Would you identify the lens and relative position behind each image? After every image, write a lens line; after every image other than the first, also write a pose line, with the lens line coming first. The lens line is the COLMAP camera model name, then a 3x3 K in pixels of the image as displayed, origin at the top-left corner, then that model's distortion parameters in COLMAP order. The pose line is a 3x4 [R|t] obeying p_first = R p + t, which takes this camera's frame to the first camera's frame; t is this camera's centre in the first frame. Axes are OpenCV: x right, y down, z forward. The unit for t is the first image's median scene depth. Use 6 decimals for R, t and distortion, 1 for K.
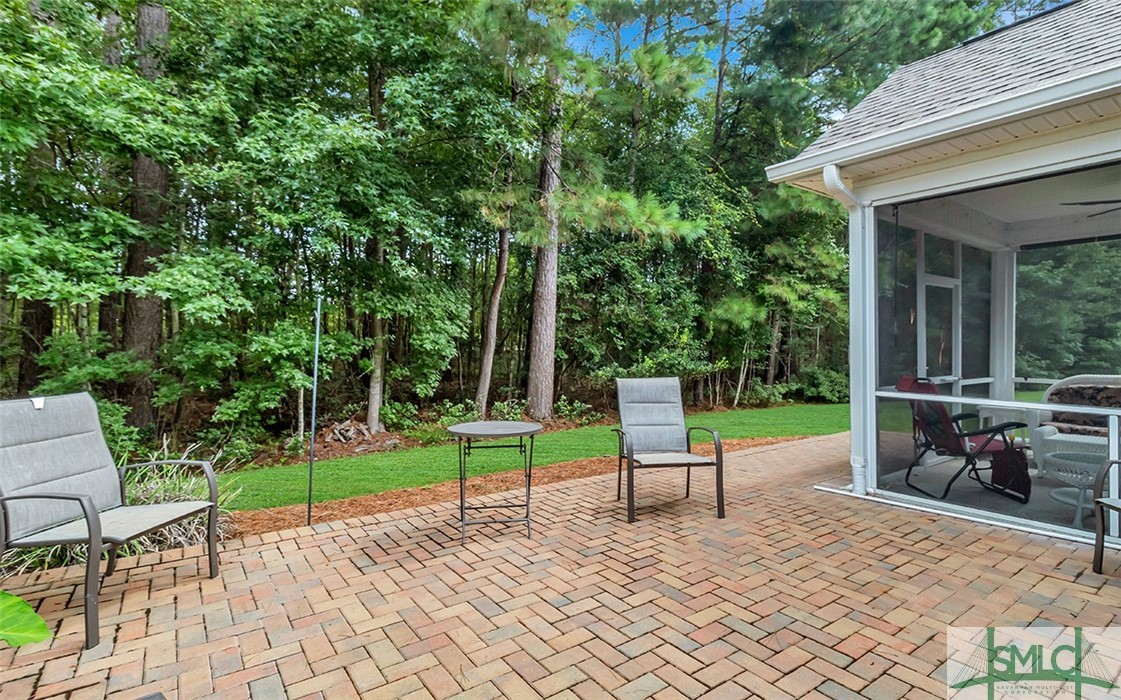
lens RADIAL K [[537.2, 0, 556.2], [0, 537.2, 351.7], [0, 0, 1]] dist [0.002619, 0.001466]
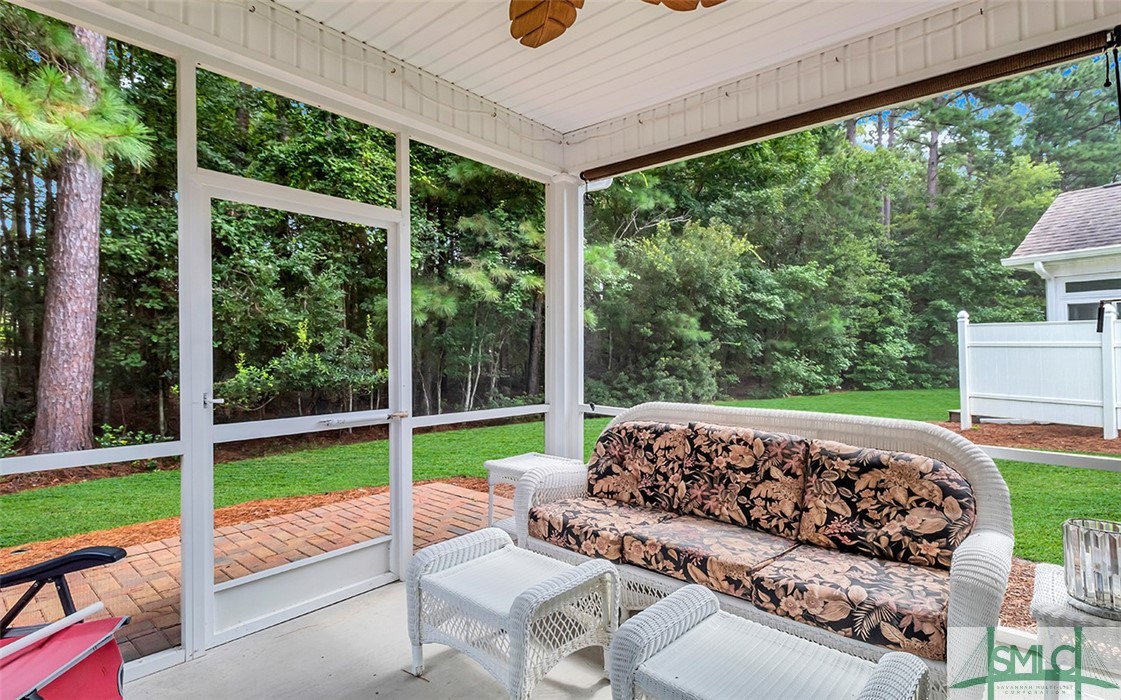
lens RADIAL K [[537.2, 0, 564.6], [0, 537.2, 348.3], [0, 0, 1]] dist [0.002619, 0.001466]
pose [[0.974830, 0.002839, 0.222932, 0.371706], [0.000206, 0.999907, -0.013638, -0.001796], [-0.222950, 0.013340, 0.974739, 0.236615]]
